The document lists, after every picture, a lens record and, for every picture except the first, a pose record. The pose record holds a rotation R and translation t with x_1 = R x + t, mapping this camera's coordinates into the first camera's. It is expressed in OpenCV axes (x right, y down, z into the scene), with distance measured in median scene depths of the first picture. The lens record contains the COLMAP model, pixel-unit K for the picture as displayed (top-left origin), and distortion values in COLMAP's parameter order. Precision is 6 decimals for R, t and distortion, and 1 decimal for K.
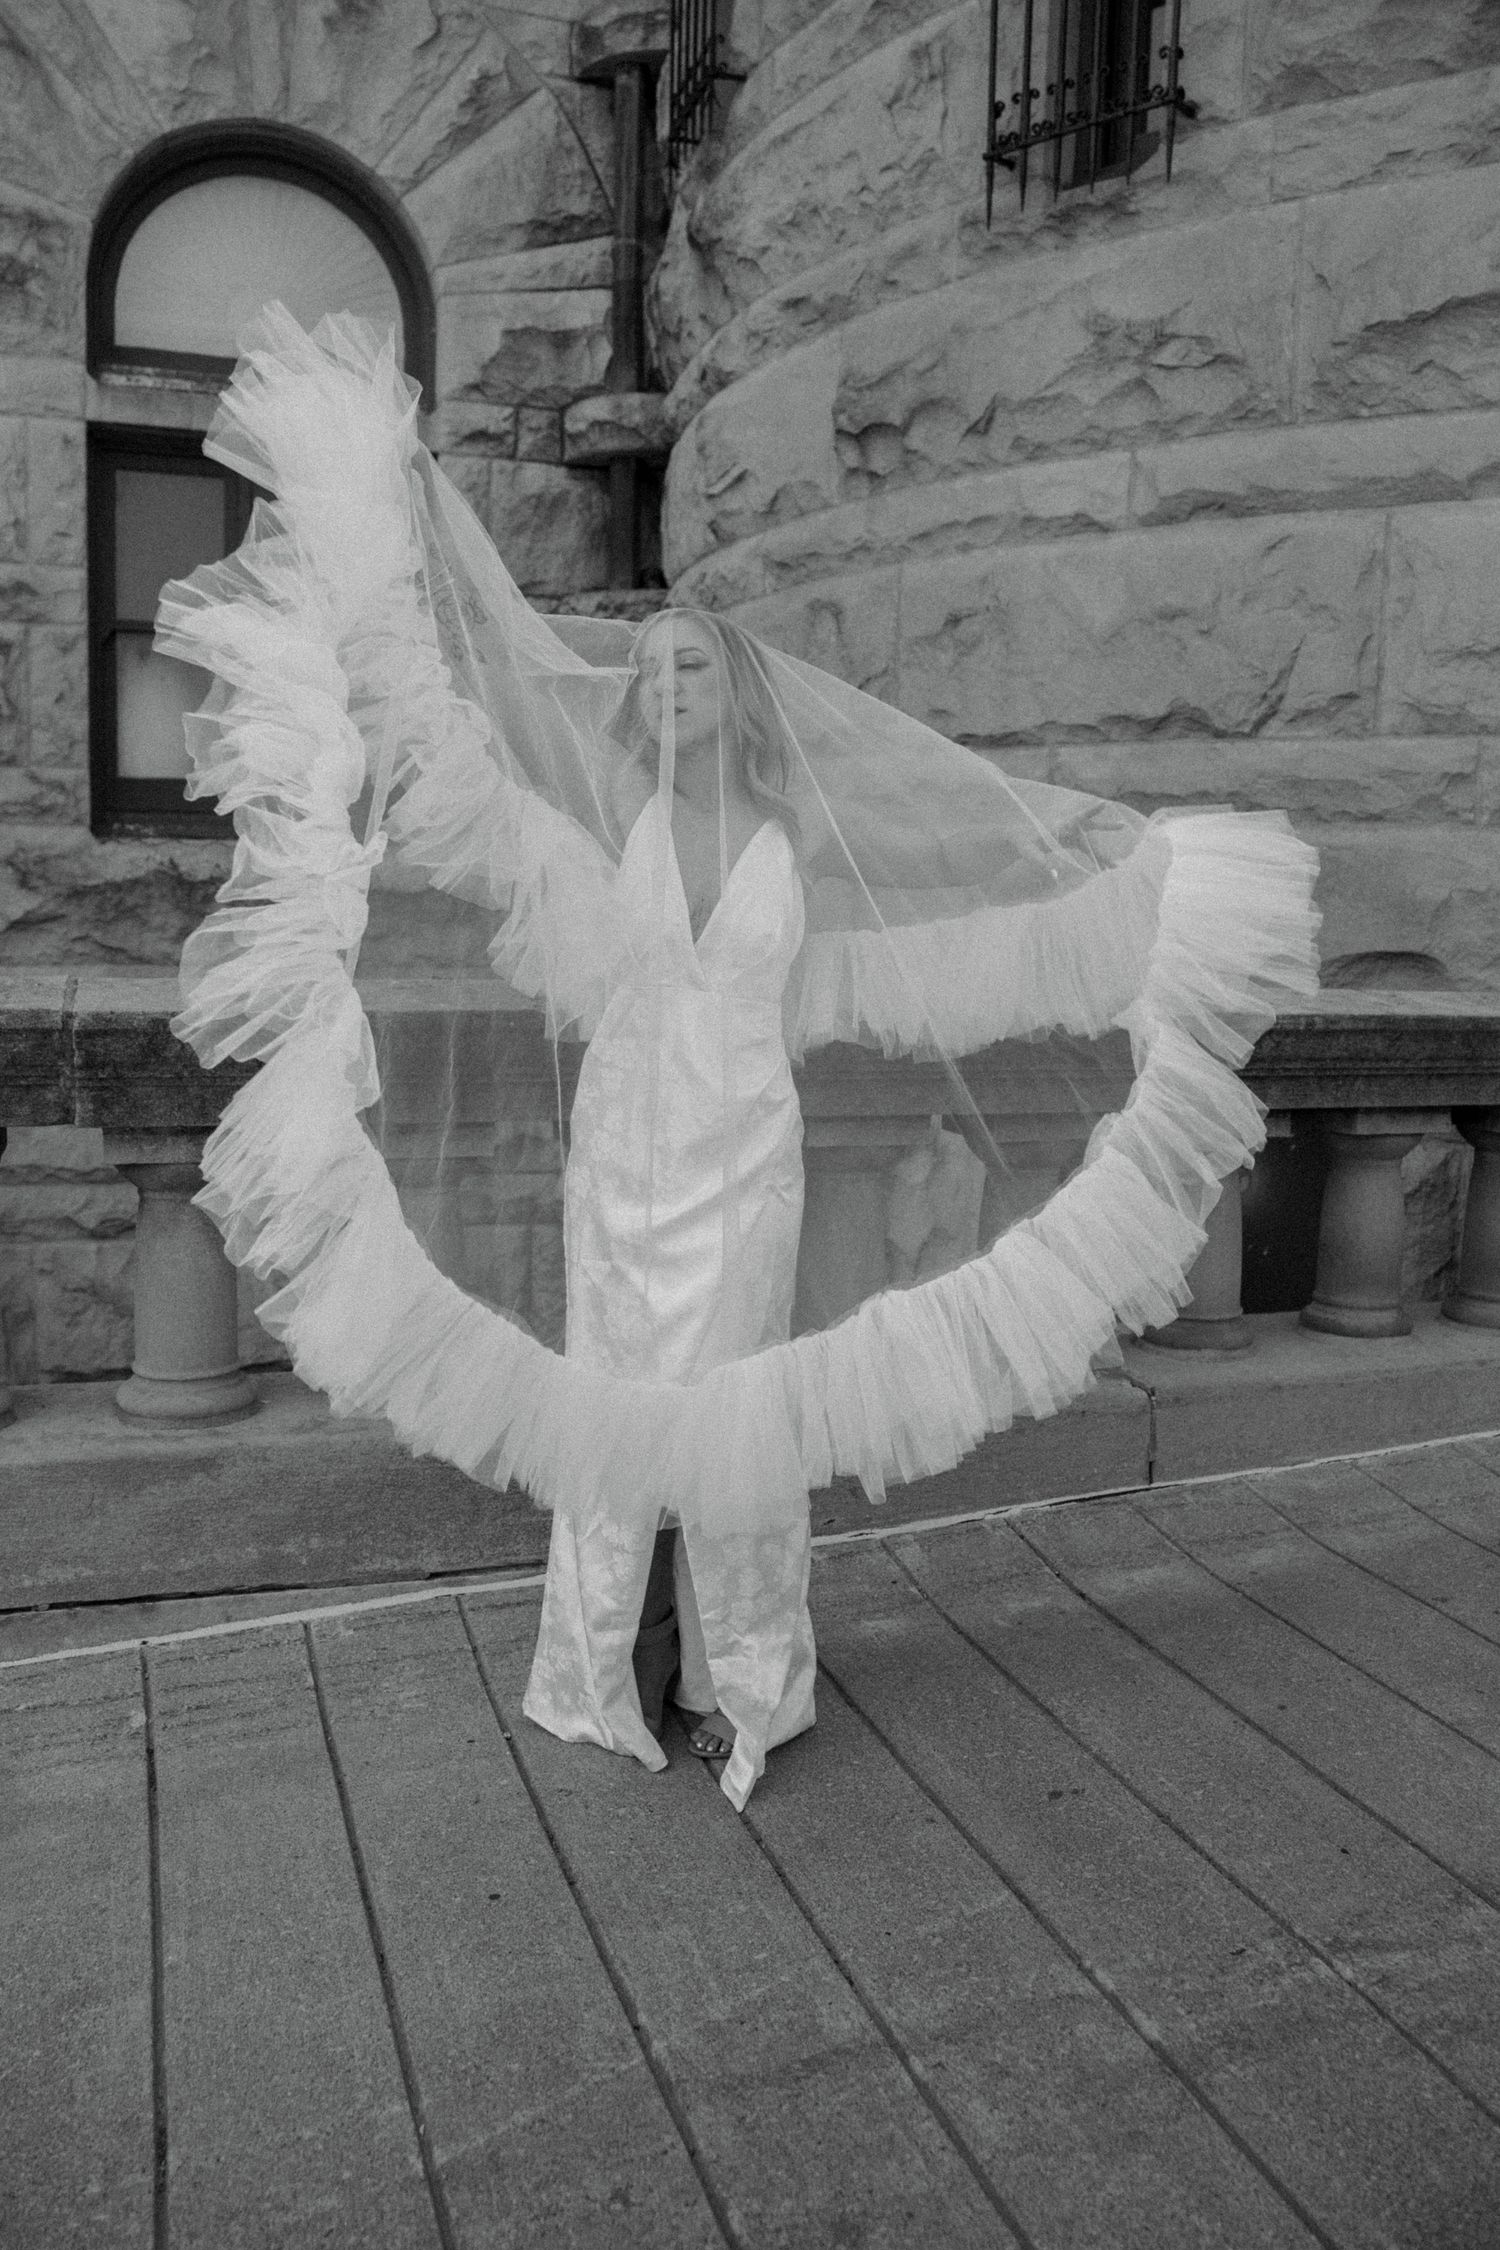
lens RADIAL K [[1780.7, 0, 722.4], [0, 1780.7, 1113.9], [0, 0, 1]] dist [-0.116014, 0.122163]
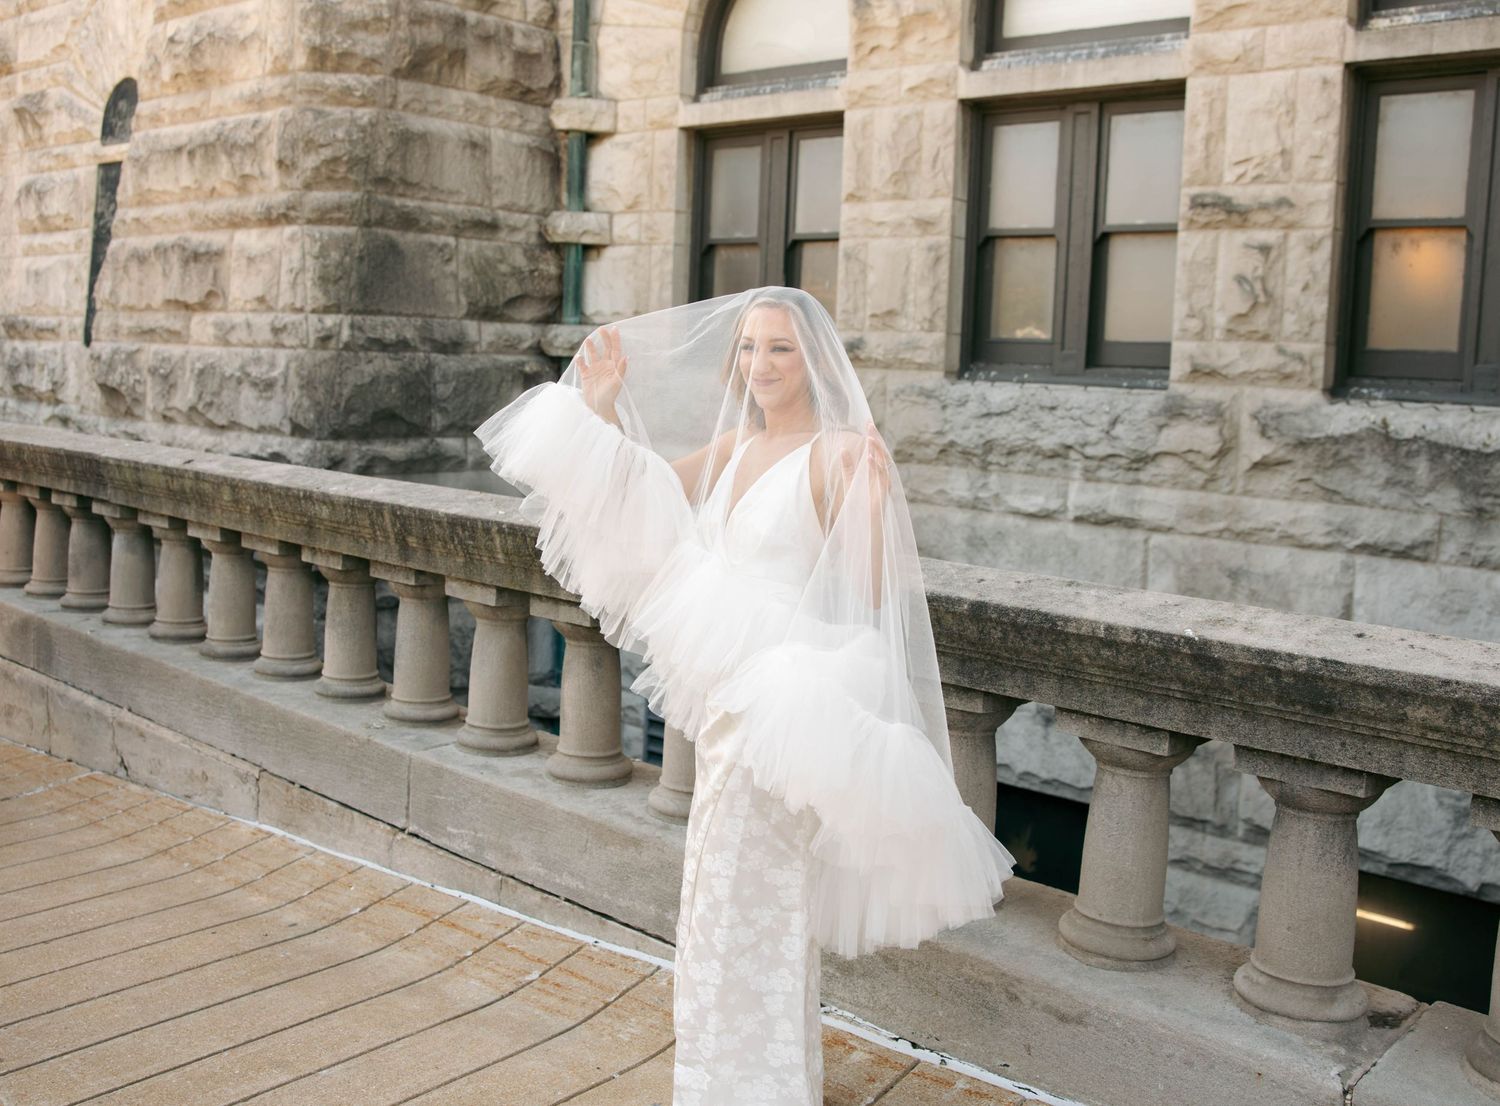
lens RADIAL K [[1450.1, 0, 735.3], [0, 1450.1, 496.3], [0, 0, 1]] dist [-0.109300, 0.122087]
pose [[0.507425, 0.079492, -0.858021, 0.401322], [-0.135566, 0.990700, 0.011612, -0.062797], [0.850965, 0.110426, 0.513483, 0.198445]]
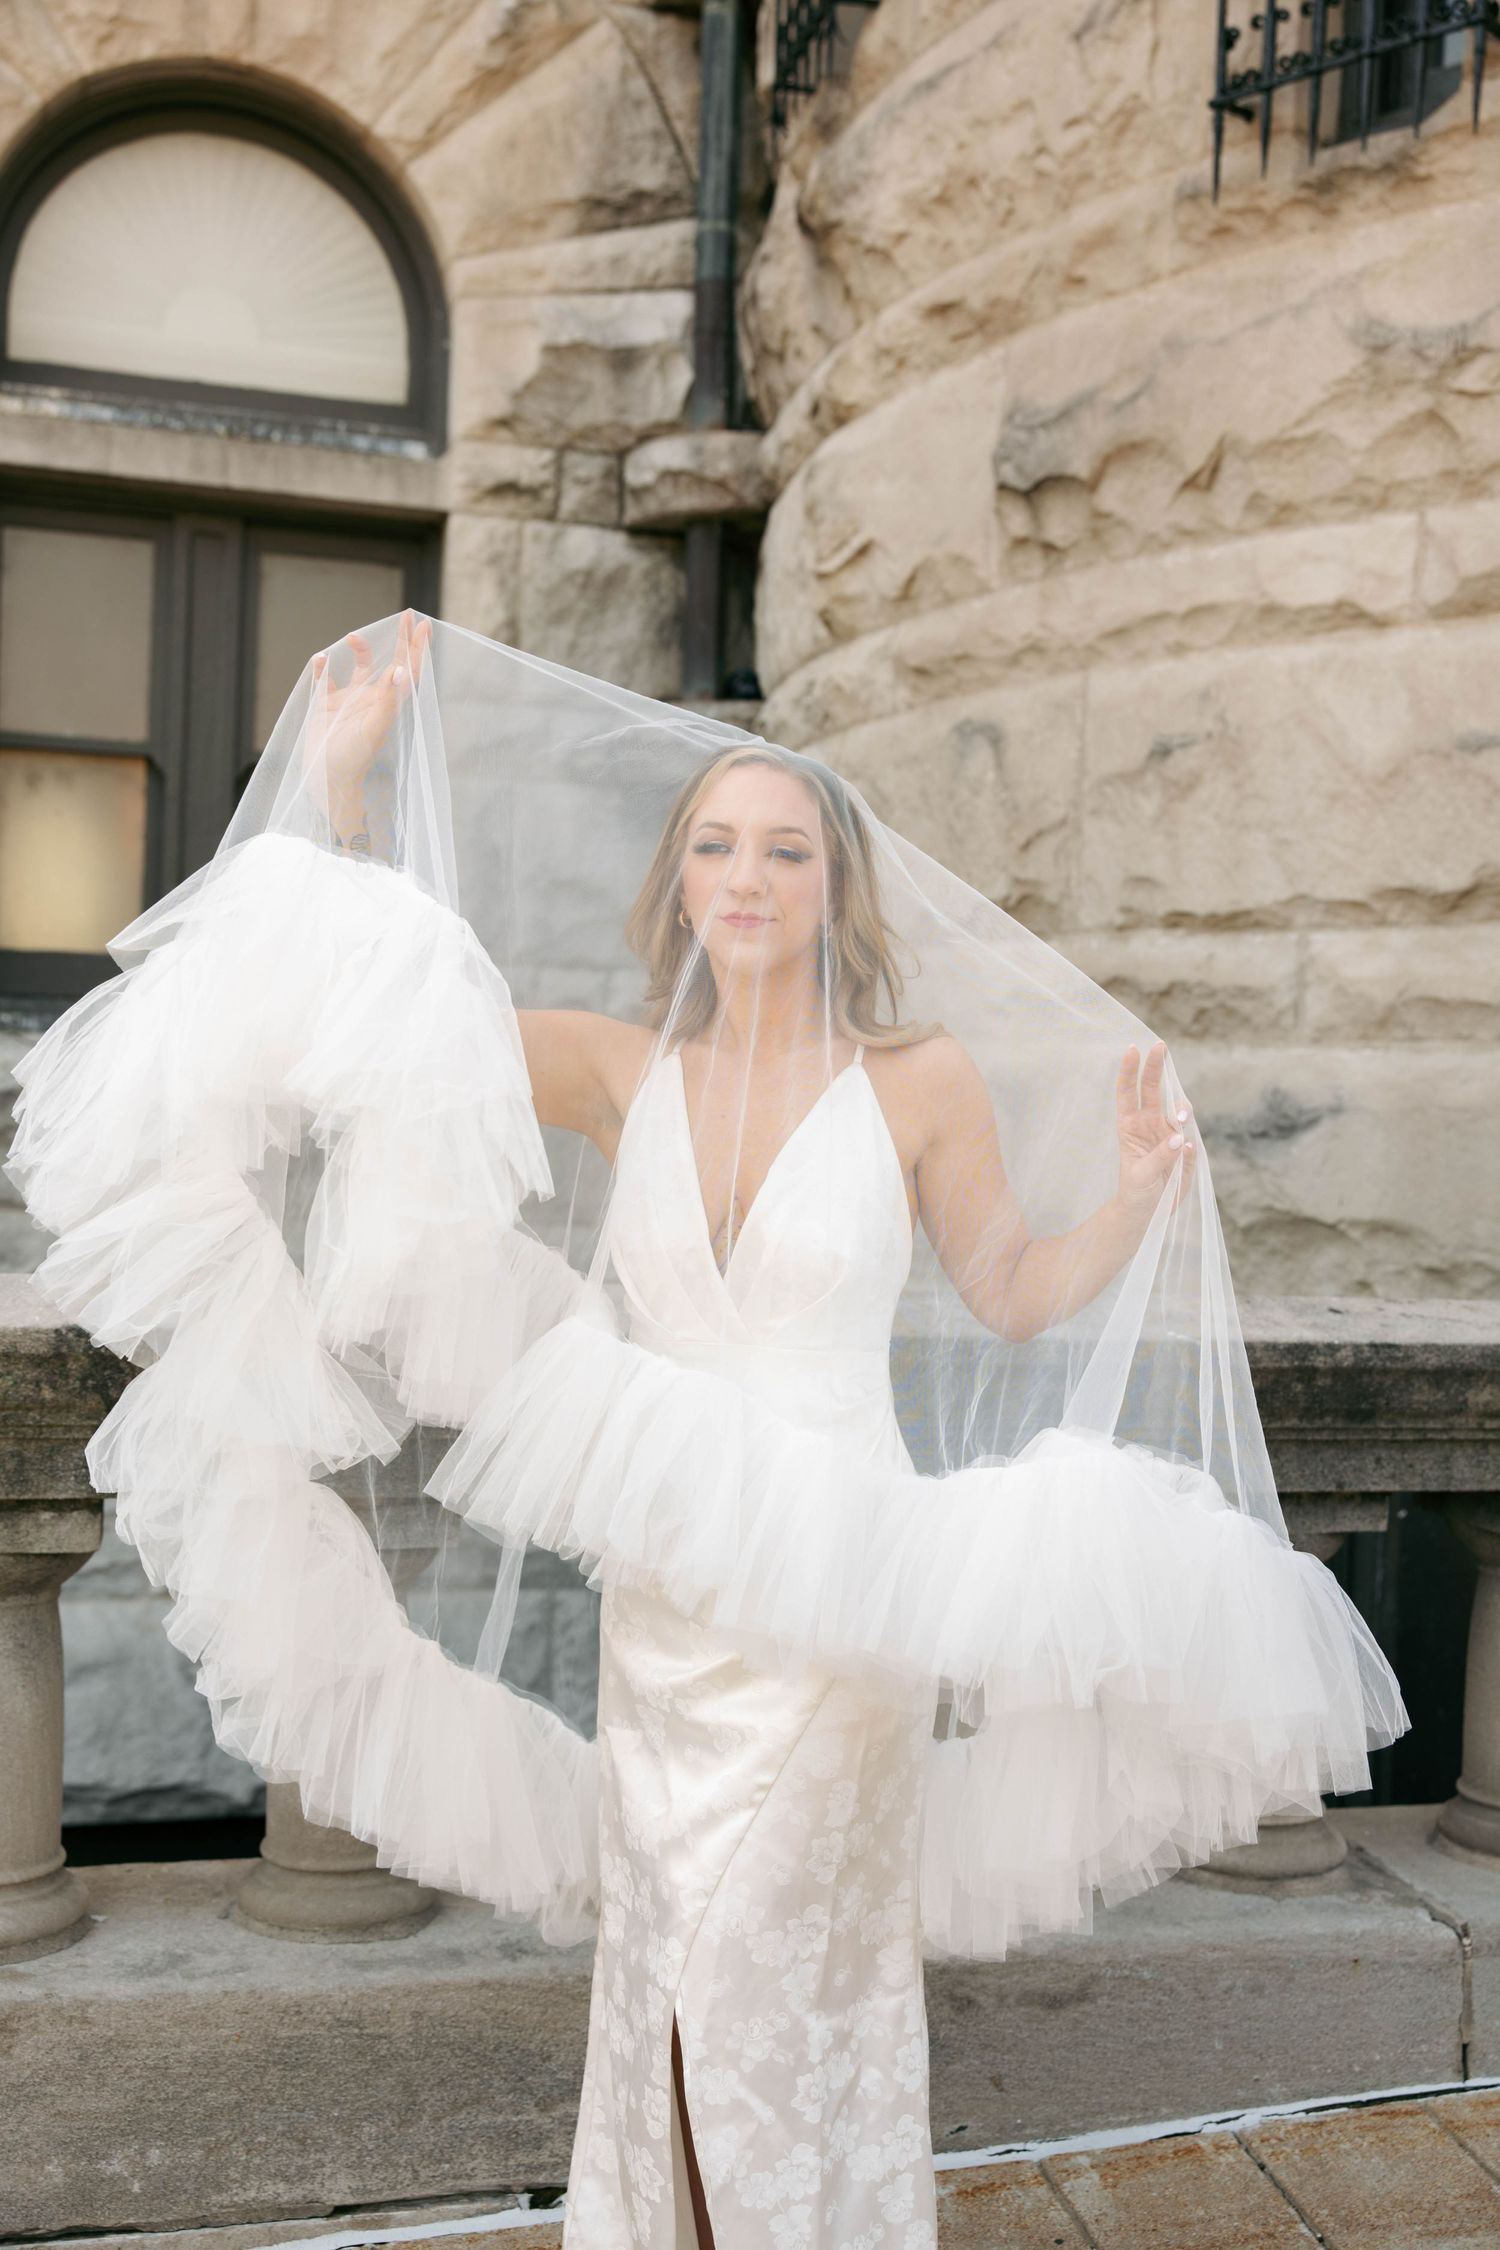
lens RADIAL K [[2449.9, 0, 746.3], [0, 2449.9, 1138.6], [0, 0, 1]] dist [-0.019577, 0.126771]
pose [[0.999050, 0.014750, -0.041015, 0.008011], [-0.019132, 0.993903, -0.108586, -0.016830], [0.039163, 0.109268, 0.993241, 0.039178]]
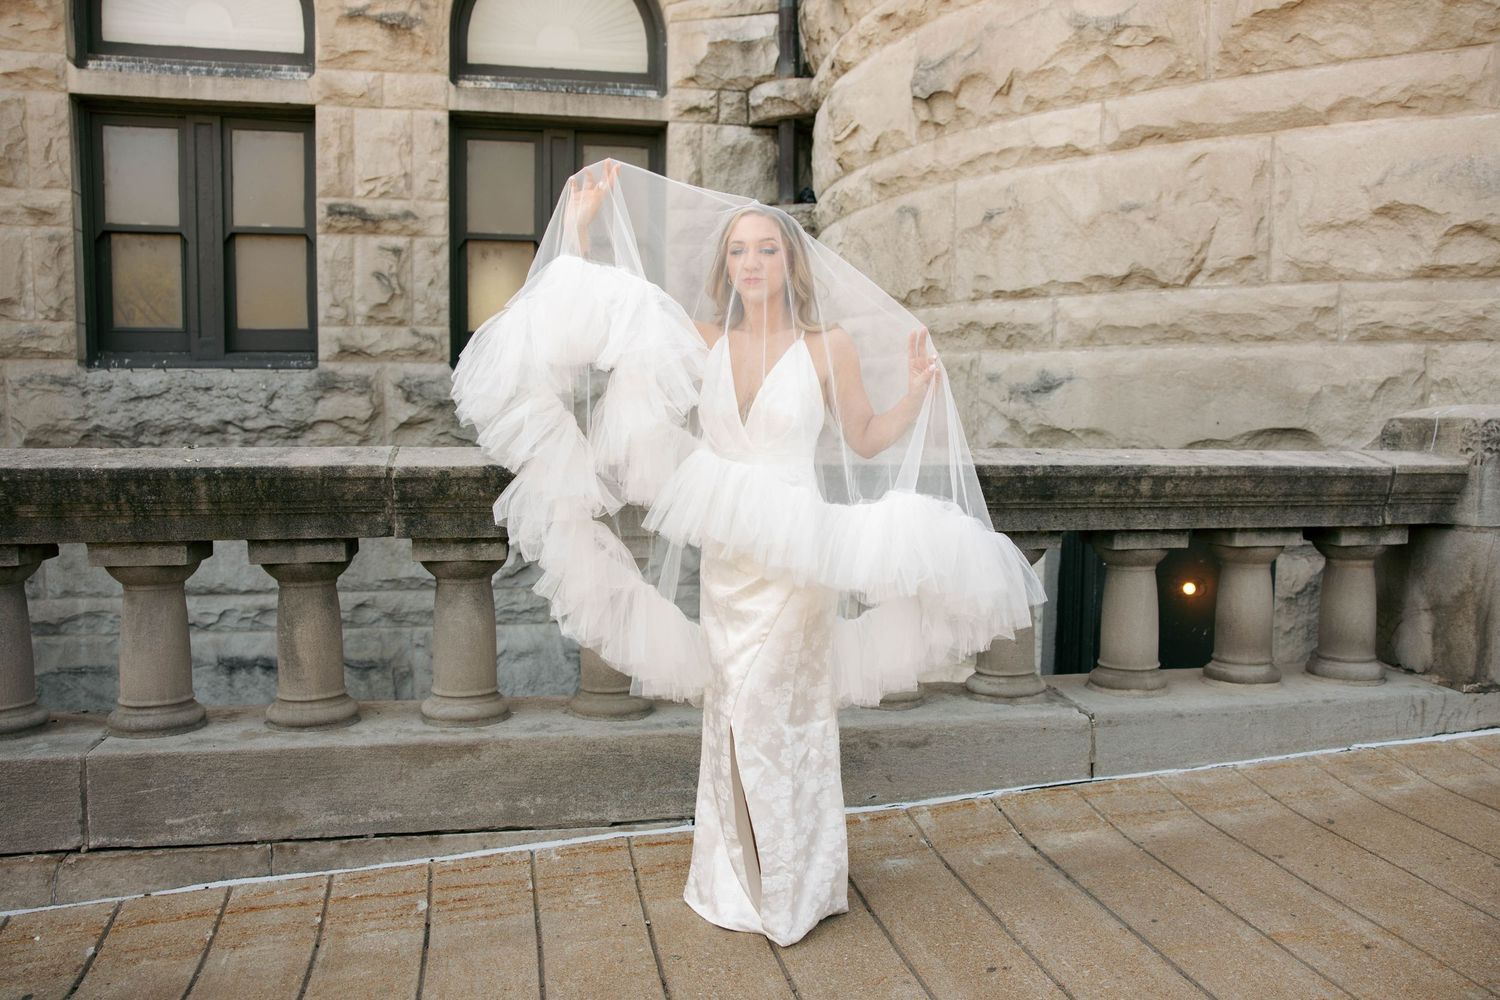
lens RADIAL K [[1187.1, 0, 751.9], [0, 1187.1, 498.6], [0, 0, 1]] dist [-0.116201, 0.122491]
pose [[0.993381, -0.006117, -0.114701, 0.042047], [0.000766, 0.998911, -0.046639, 0.010832], [0.114861, 0.046243, 0.992305, -0.021099]]
